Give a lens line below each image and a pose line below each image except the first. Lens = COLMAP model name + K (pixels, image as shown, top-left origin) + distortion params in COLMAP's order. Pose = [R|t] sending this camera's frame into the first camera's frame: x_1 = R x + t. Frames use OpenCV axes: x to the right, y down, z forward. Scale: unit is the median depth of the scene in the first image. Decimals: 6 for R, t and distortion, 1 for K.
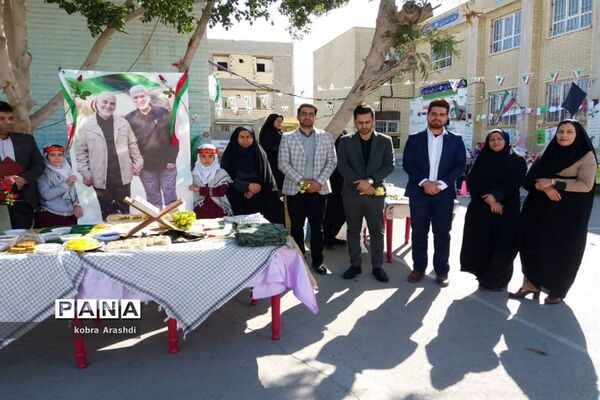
lens RADIAL K [[490.7, 0, 302.0], [0, 490.7, 215.1], [0, 0, 1]] dist [0.050479, -0.096190]
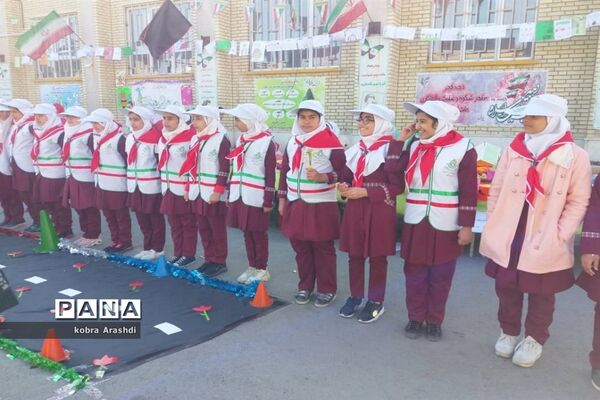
lens RADIAL K [[484.5, 0, 301.4], [0, 484.5, 220.8], [0, 0, 1]] dist [0.091288, -0.173386]
pose [[0.711810, -0.136019, 0.689076, 0.882294], [0.077216, 0.990277, 0.115710, -0.274392], [-0.698115, -0.029156, 0.715392, 1.808247]]
